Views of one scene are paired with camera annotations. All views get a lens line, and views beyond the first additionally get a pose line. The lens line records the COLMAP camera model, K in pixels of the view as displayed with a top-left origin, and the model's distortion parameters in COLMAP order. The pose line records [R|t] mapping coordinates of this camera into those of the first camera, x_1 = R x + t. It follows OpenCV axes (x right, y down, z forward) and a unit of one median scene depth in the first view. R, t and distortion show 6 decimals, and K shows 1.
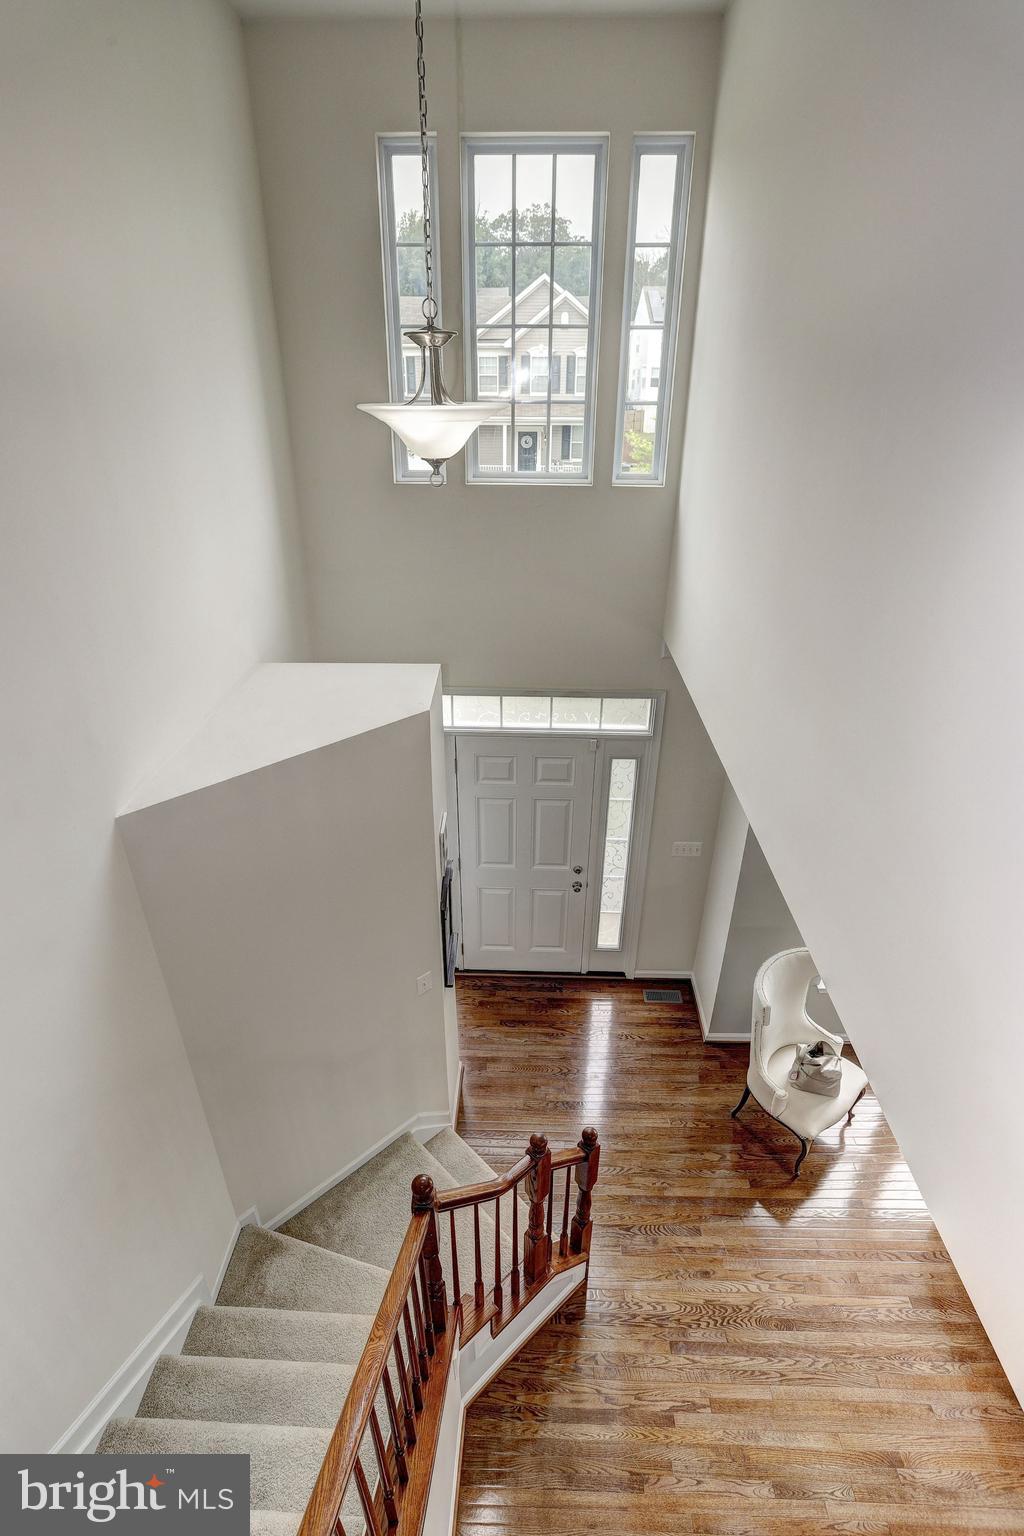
lens RADIAL K [[750.8, 0, 511.5], [0, 750.8, 775.8], [0, 0, 1]] dist [-0.073631, 0.040425]
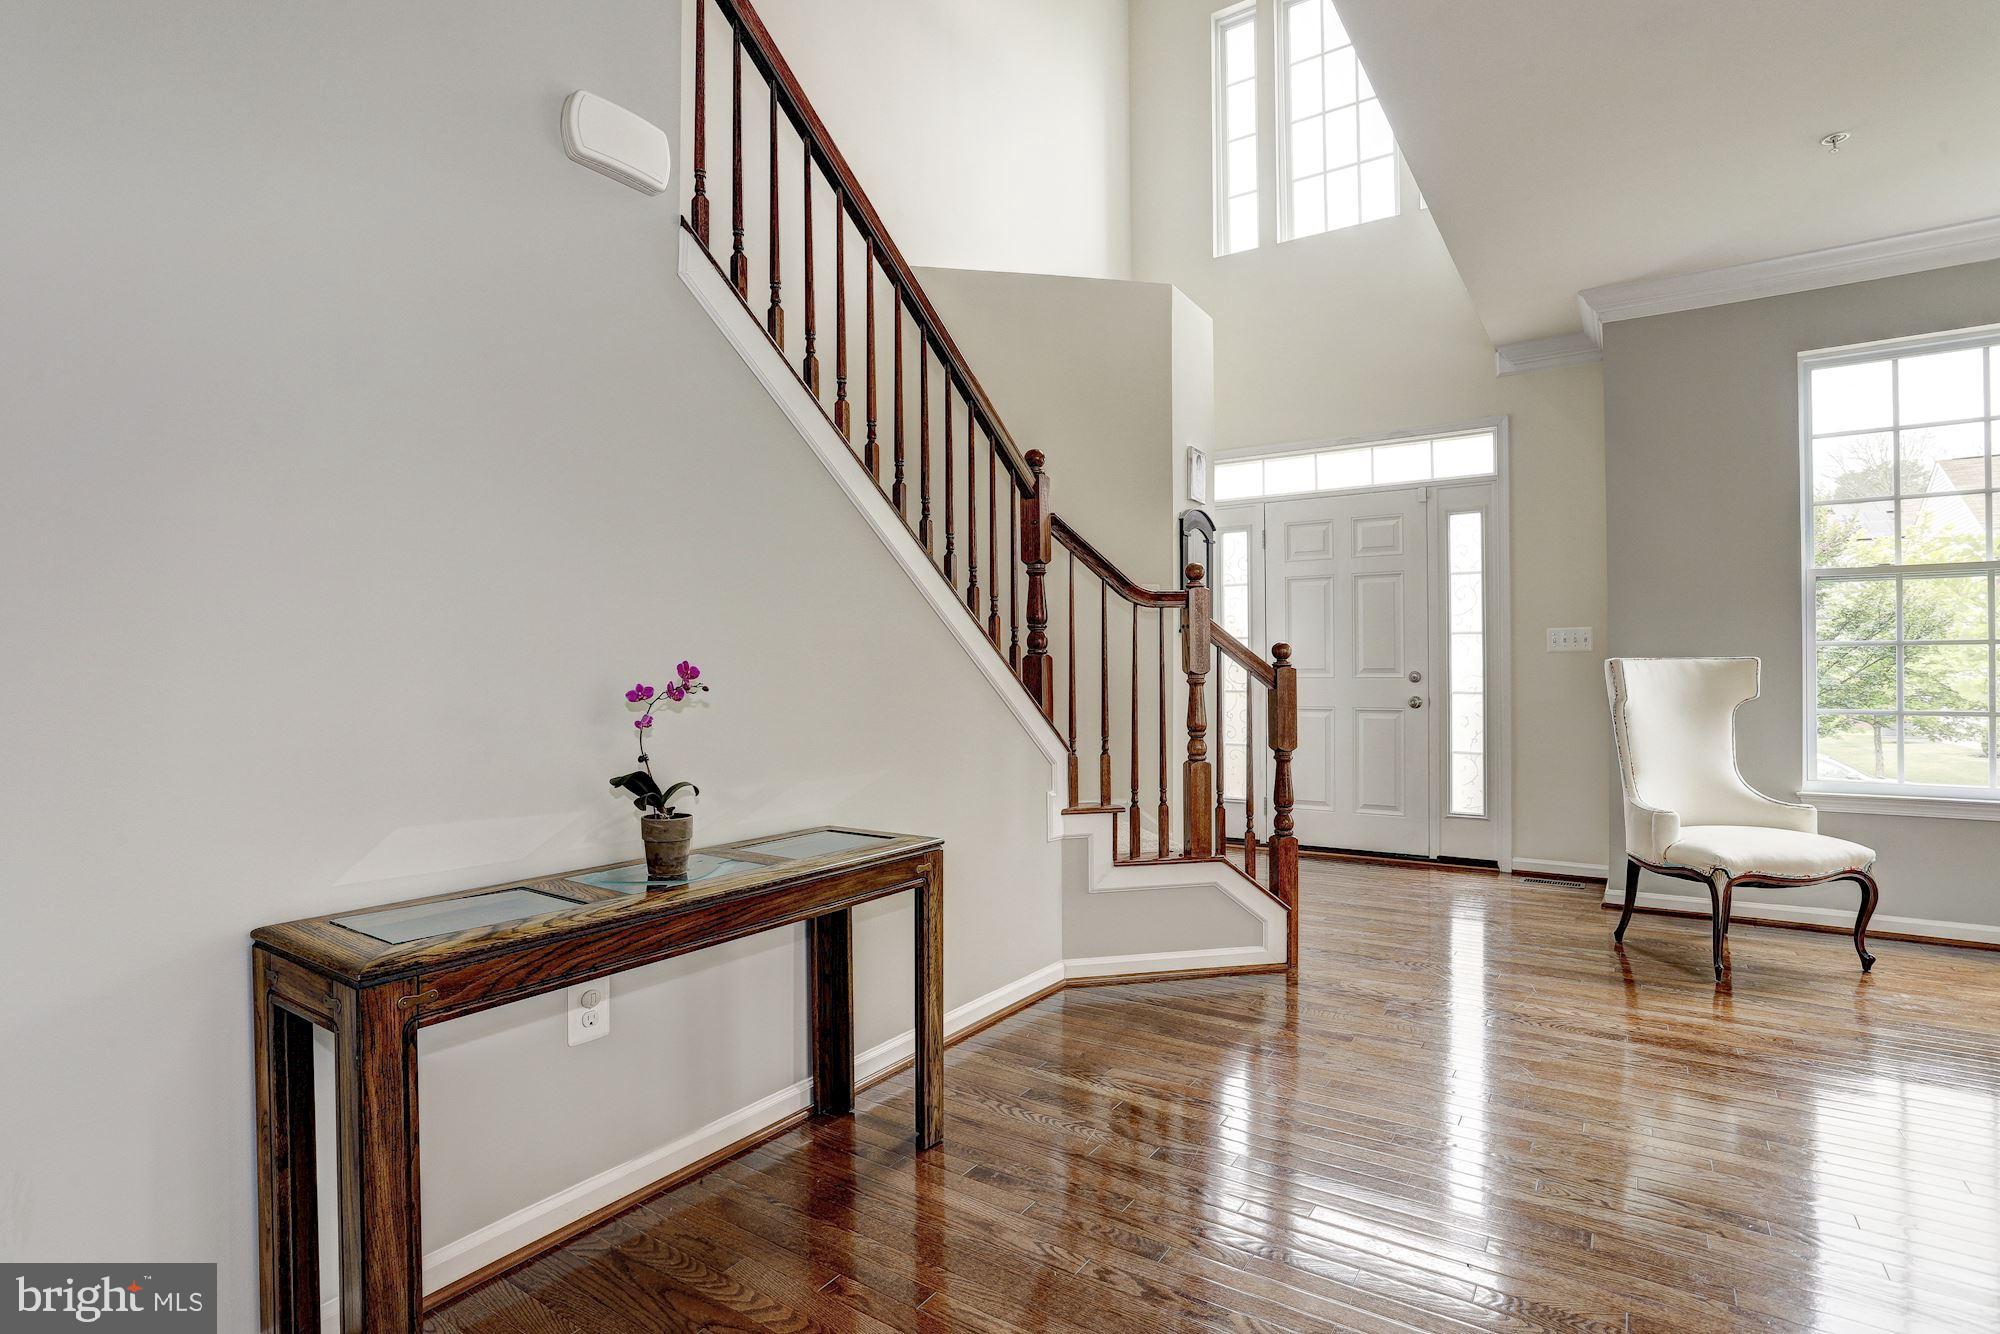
lens RADIAL K [[984.9, 0, 985.4], [0, 984.9, 666.0], [0, 0, 1]] dist [-0.073167, 0.037733]
pose [[0.843479, -0.009178, -0.537084, 0.273532], [-0.253261, 0.874953, -0.412693, 0.691860], [0.473711, 0.484120, 0.735680, 0.049877]]
